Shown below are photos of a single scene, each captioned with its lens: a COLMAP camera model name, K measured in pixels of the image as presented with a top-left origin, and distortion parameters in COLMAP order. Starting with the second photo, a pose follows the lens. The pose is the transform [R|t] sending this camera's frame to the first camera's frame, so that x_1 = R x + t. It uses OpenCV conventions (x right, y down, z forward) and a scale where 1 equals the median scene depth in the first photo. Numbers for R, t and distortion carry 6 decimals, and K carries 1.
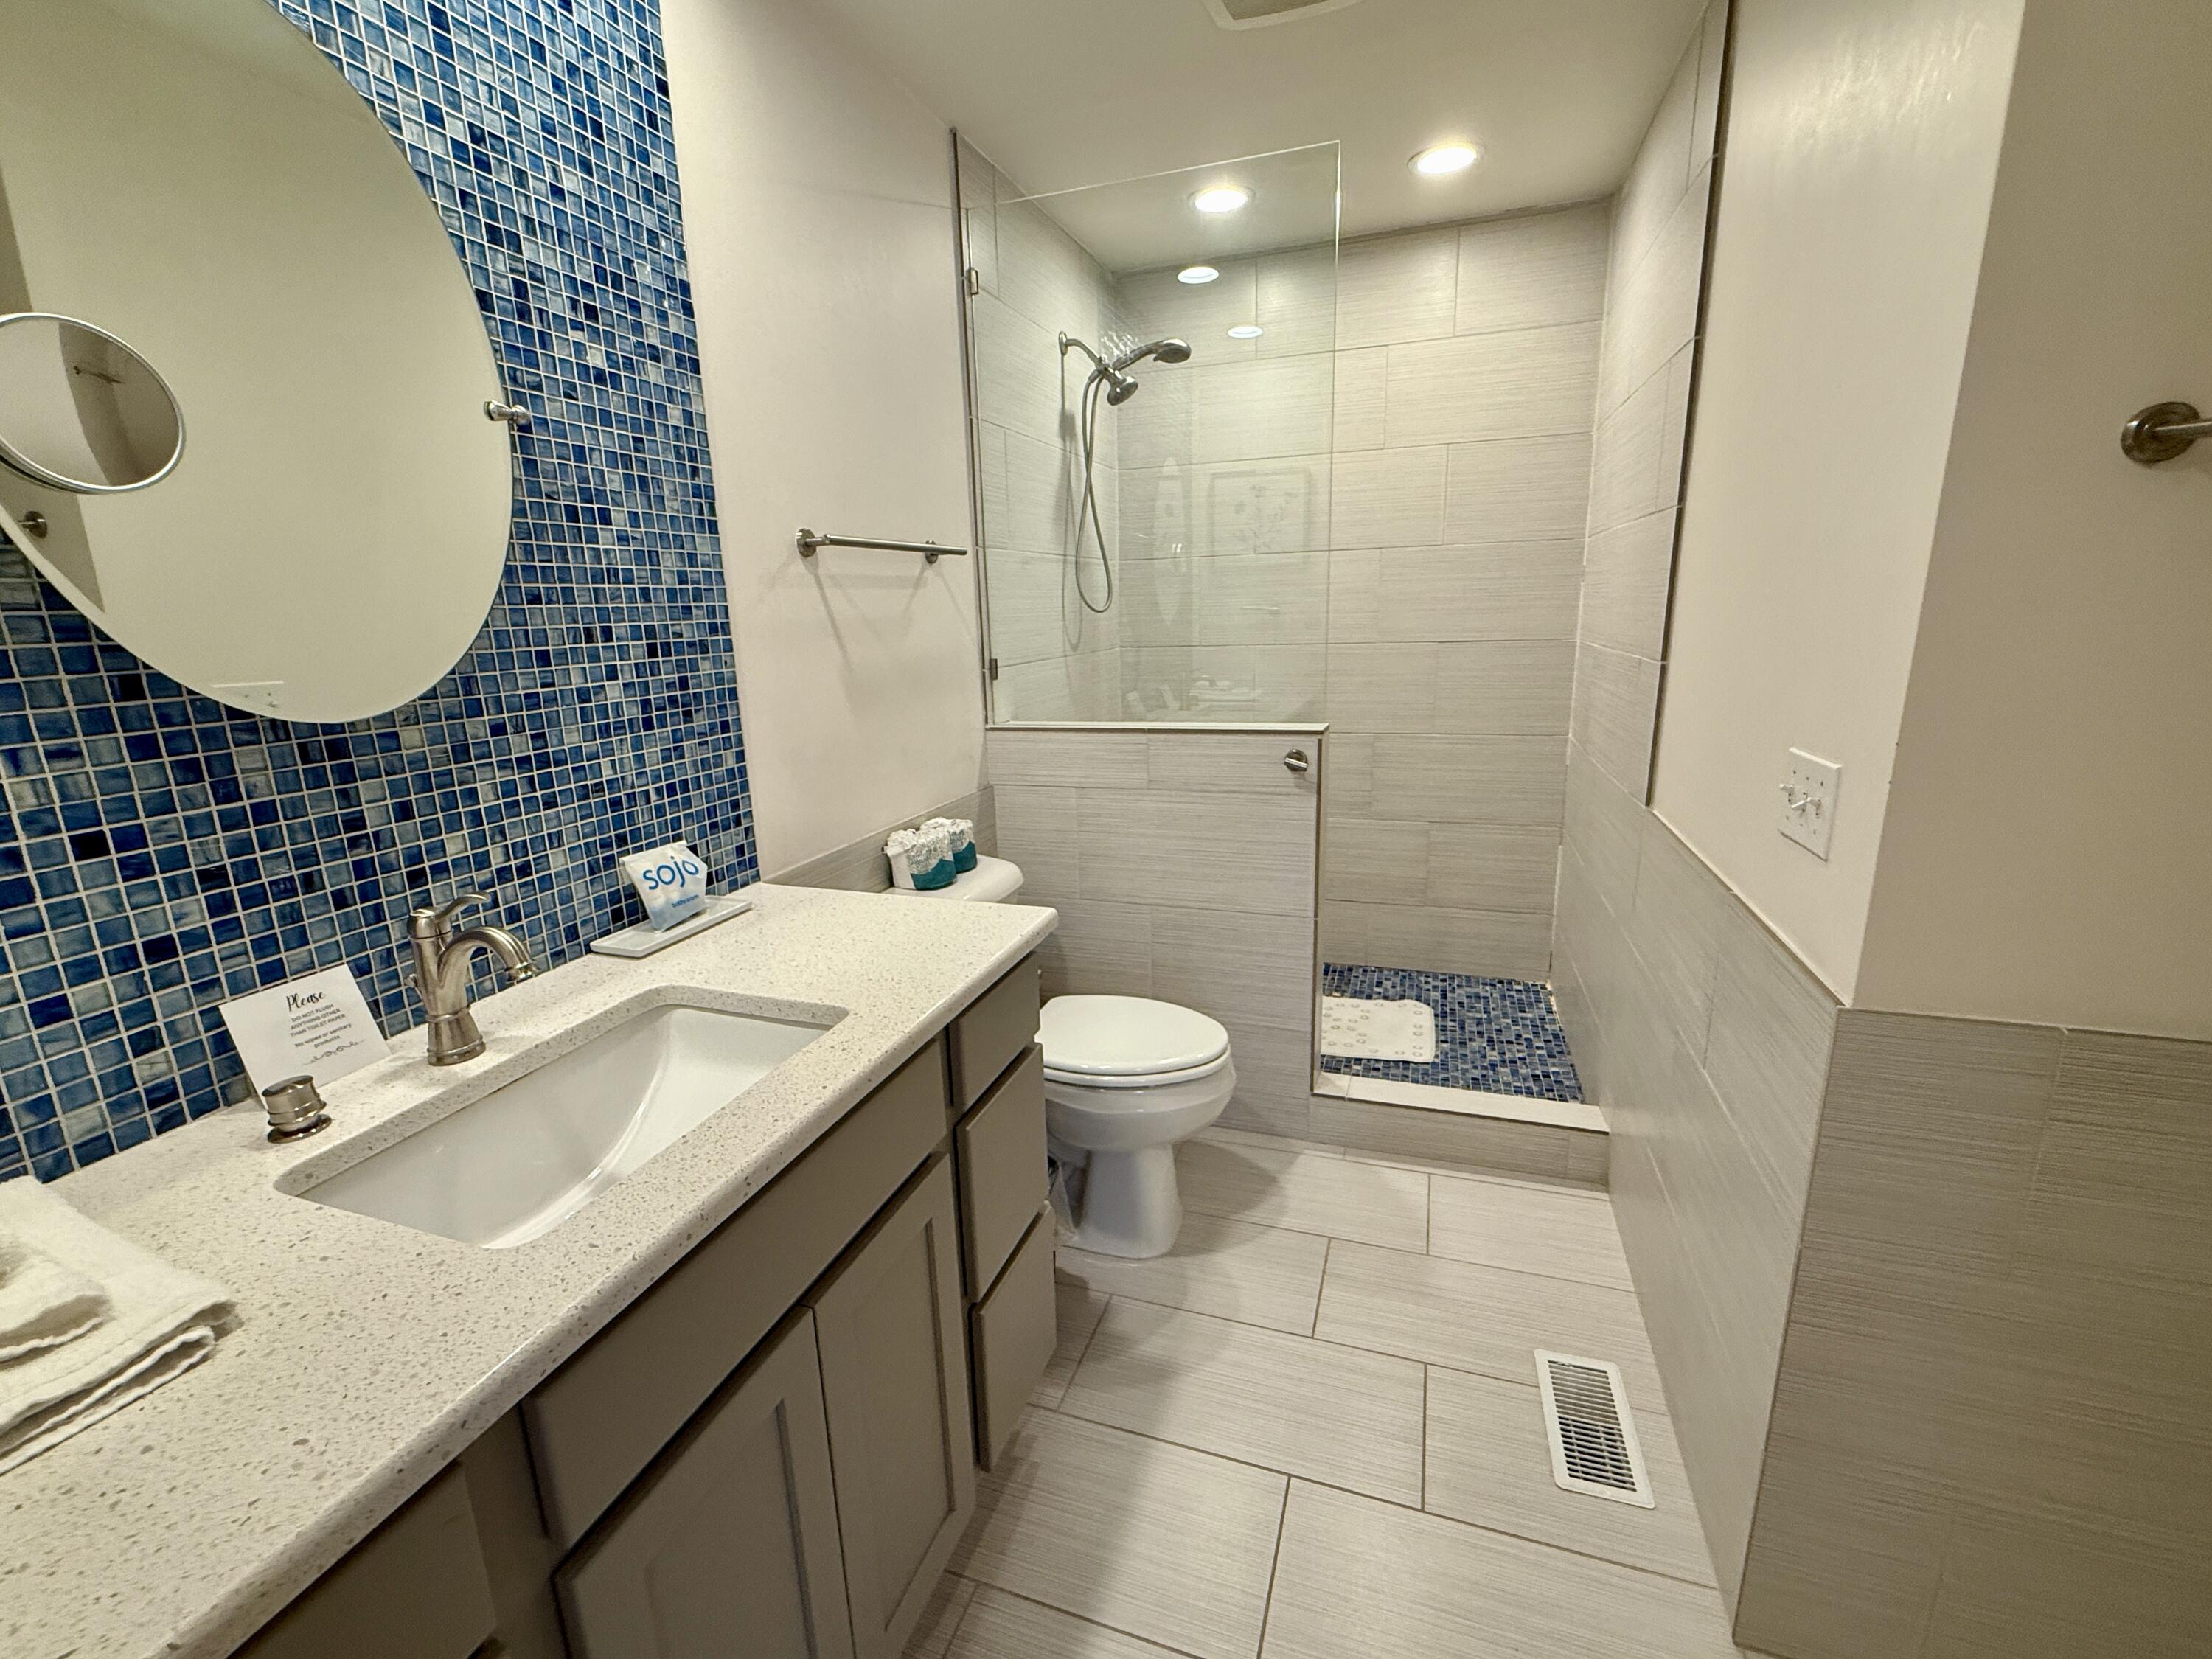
lens RADIAL K [[941.4, 0, 1103.9], [0, 941.4, 834.5], [0, 0, 1]] dist [-0.000415, 0.000760]
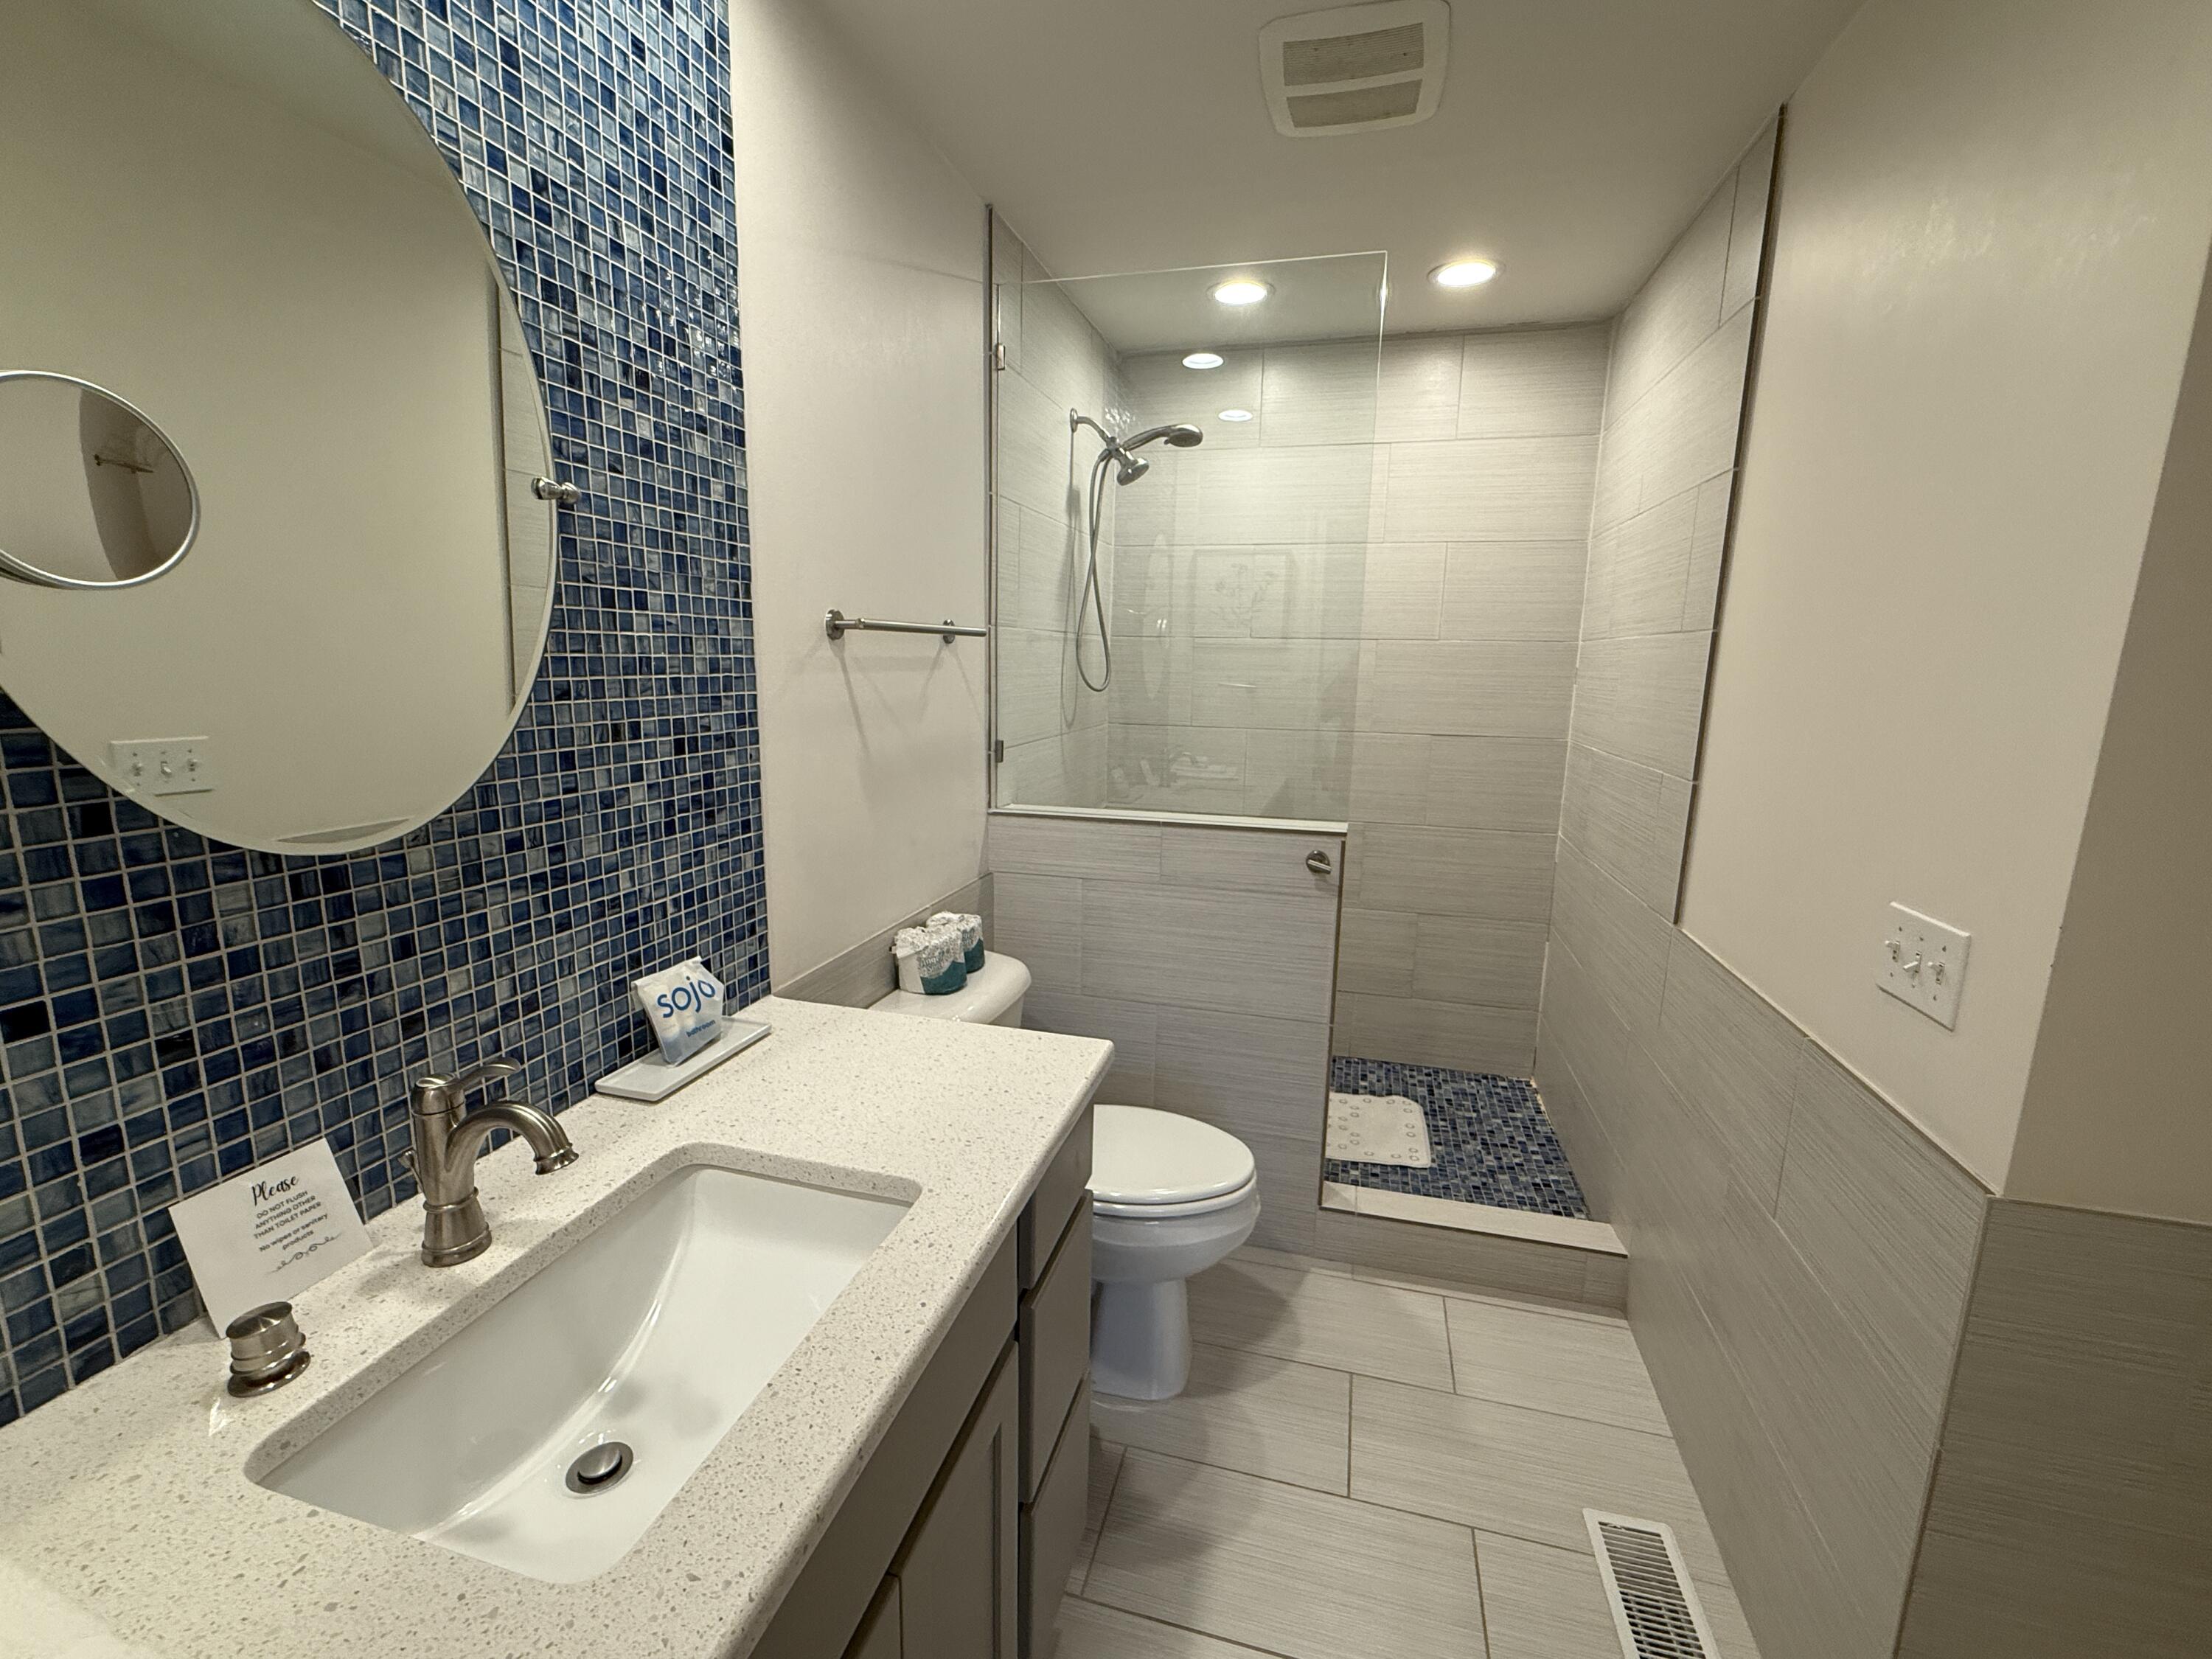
lens RADIAL K [[941.4, 0, 1103.7], [0, 941.4, 835.6], [0, 0, 1]] dist [-0.000415, 0.000760]
pose [[0.996497, 0.034271, 0.076284, -0.146327], [-0.030287, 0.998147, -0.052785, -0.077748], [-0.077952, 0.050290, 0.995688, 0.082889]]
